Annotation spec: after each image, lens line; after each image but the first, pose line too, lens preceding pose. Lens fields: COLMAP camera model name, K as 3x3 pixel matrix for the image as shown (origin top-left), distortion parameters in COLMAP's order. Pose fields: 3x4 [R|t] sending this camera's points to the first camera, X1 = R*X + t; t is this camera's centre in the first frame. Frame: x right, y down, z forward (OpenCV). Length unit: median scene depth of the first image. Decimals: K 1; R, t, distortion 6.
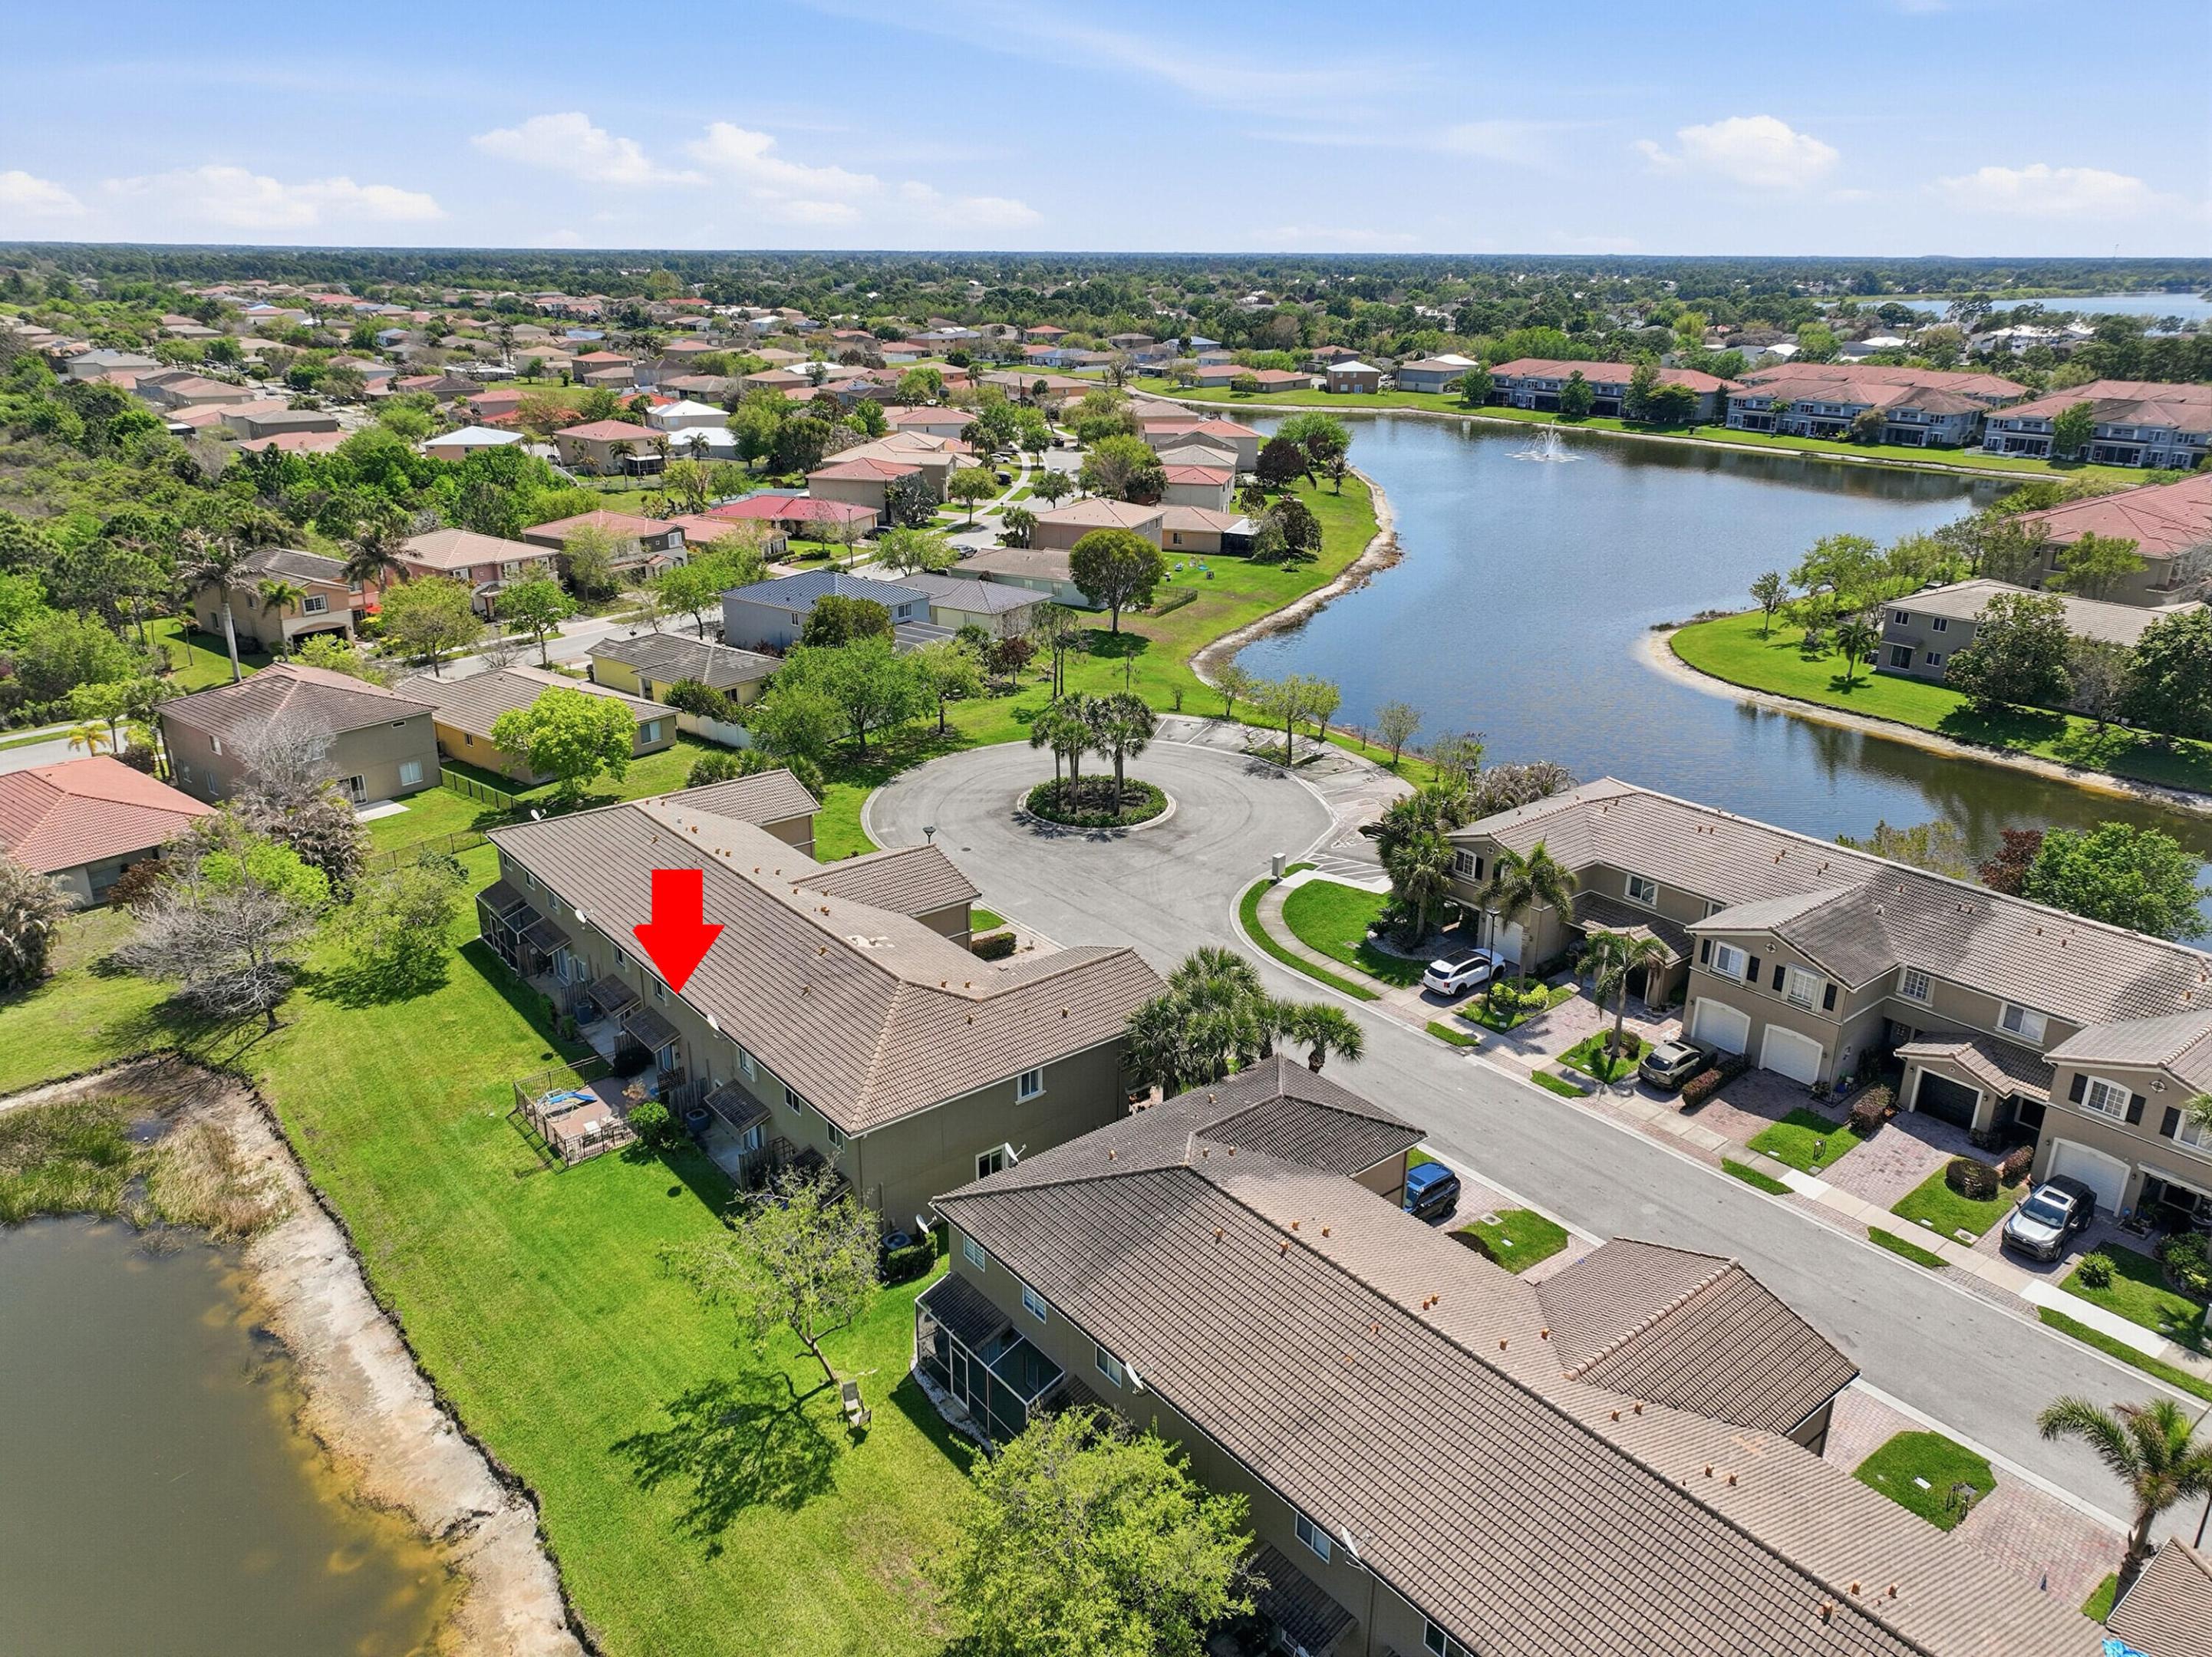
lens RADIAL K [[1548.6, 0, 1106.0], [0, 1548.6, 828.5], [0, 0, 1]] dist [0.005606, 0.006196]
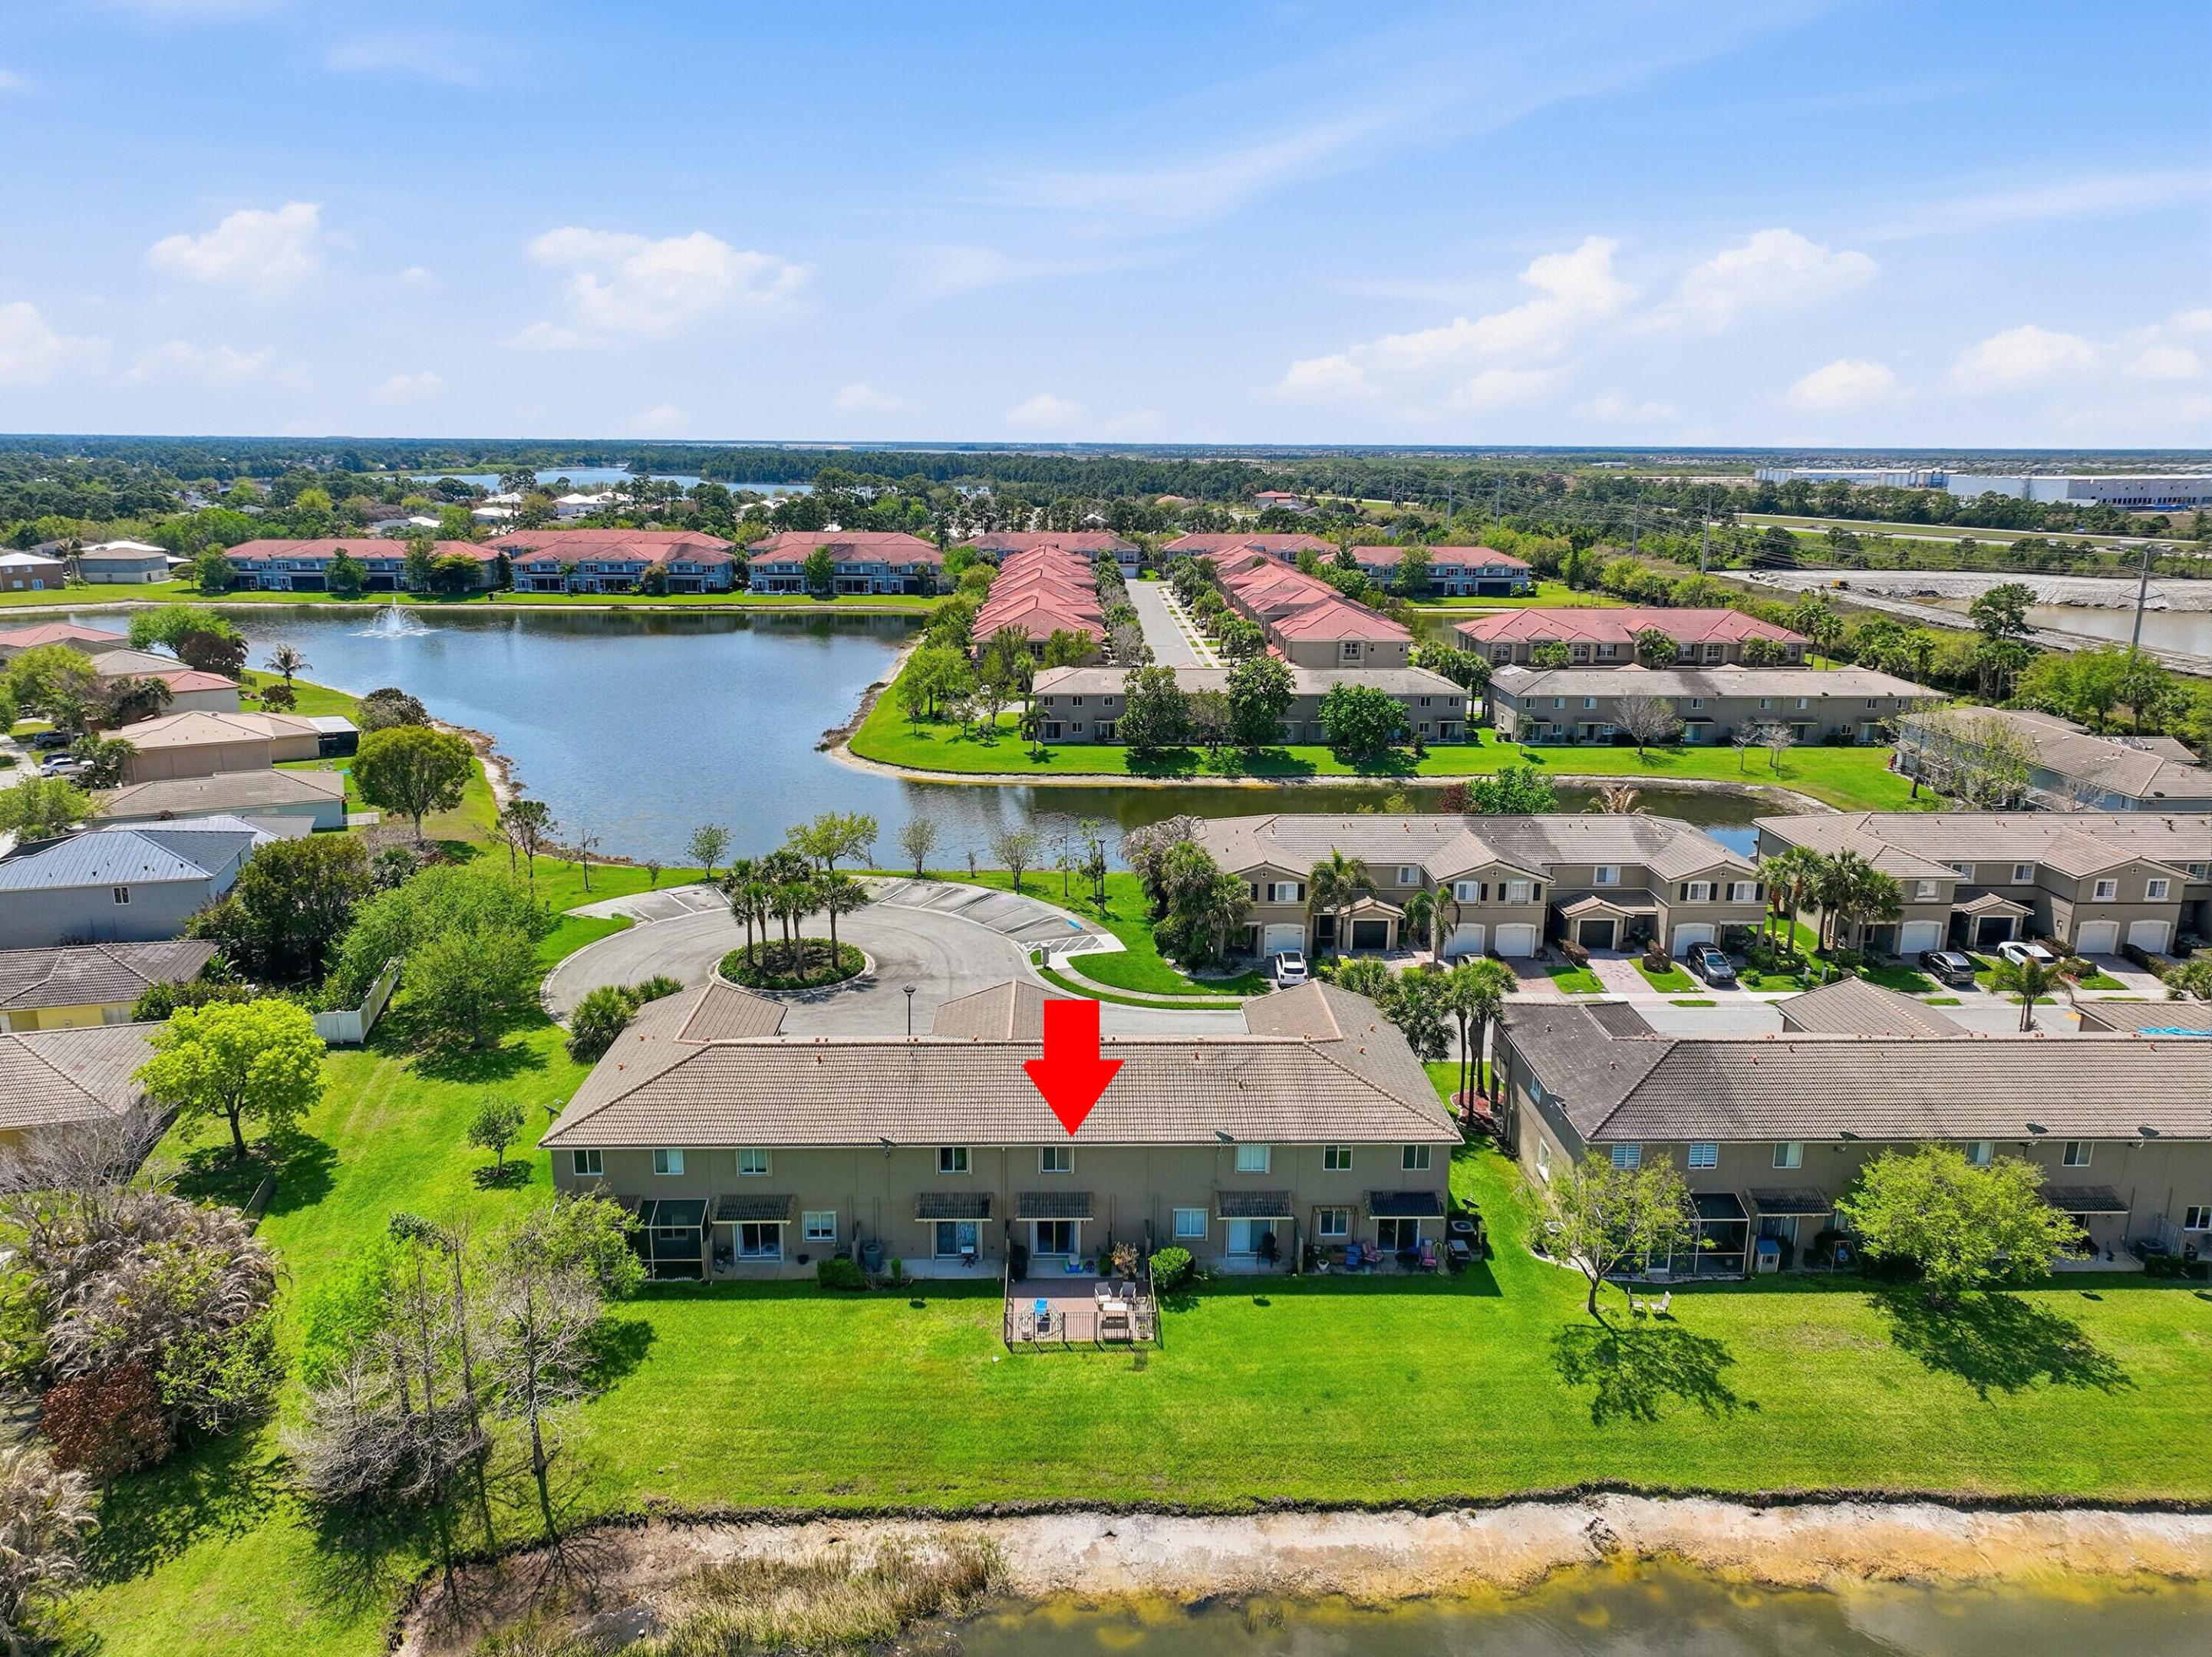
lens RADIAL K [[1548.6, 0, 1106.0], [0, 1548.6, 828.5], [0, 0, 1]] dist [0.005606, 0.006196]
pose [[0.607664, -0.196125, 0.769597, -0.896145], [0.276289, 0.960704, 0.026673, -0.103087], [-0.744586, 0.196423, 0.637973, 0.302541]]
